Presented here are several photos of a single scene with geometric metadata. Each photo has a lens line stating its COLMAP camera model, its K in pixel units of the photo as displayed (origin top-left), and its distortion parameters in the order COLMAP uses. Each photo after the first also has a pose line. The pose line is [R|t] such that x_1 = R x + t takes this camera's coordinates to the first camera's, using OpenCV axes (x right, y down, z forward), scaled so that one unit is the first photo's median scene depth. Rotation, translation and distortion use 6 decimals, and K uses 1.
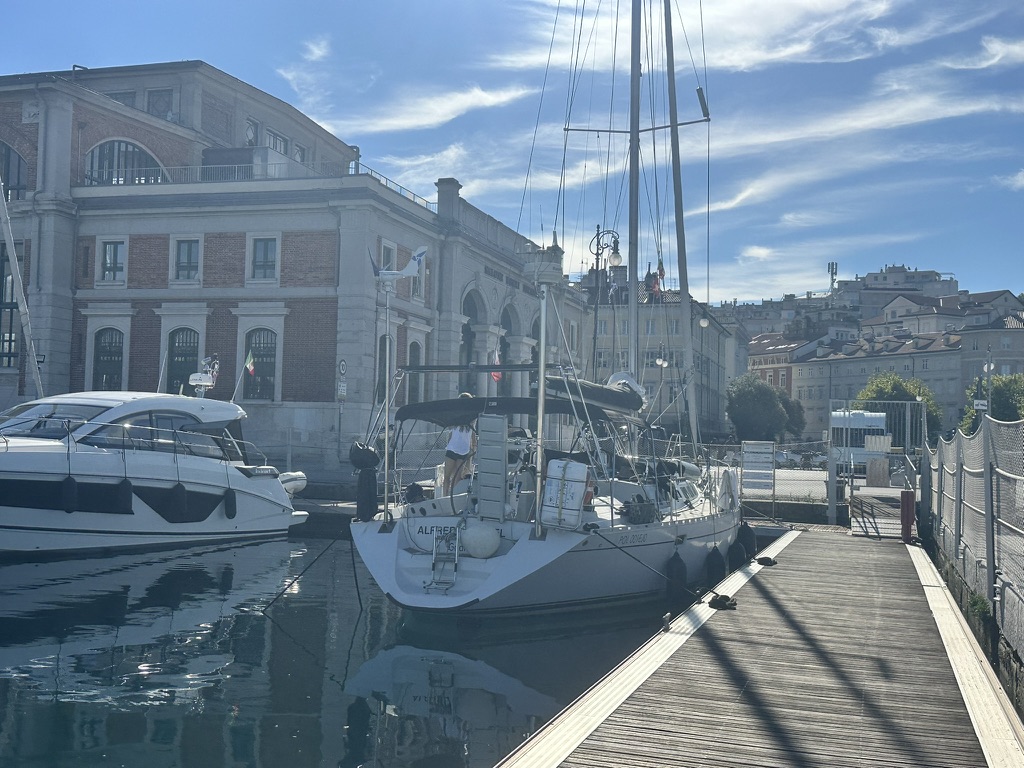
lens RADIAL K [[1217.5, 0, 513.2], [0, 1217.5, 384.2], [0, 0, 1]] dist [0.030089, 0.000000]
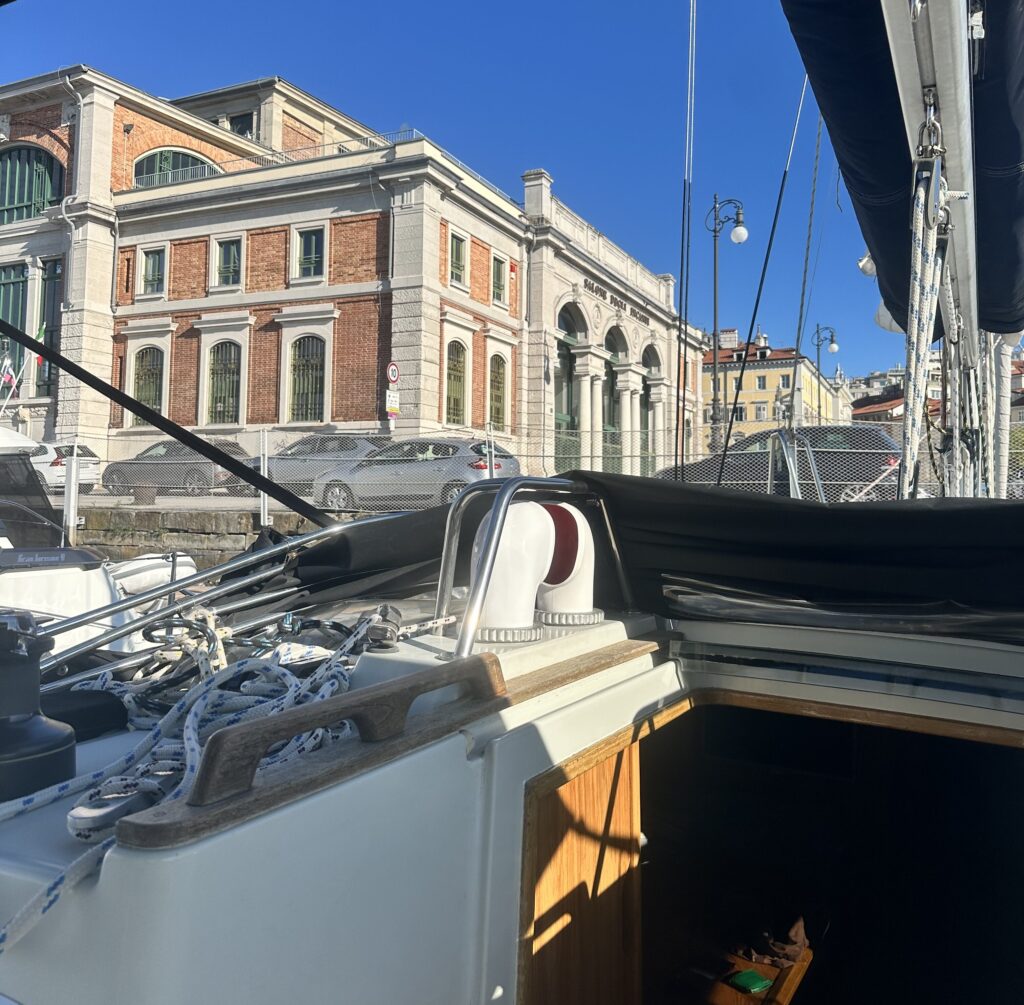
lens RADIAL K [[925.1, 0, 510.4], [0, 925.1, 500.3], [0, 0, 1]] dist [-0.016991, -0.004355]
pose [[0.989935, -0.014637, -0.140763, 0.017742], [0.020929, 0.998842, 0.043321, 0.038891], [0.139966, -0.045831, 0.989095, 0.351092]]
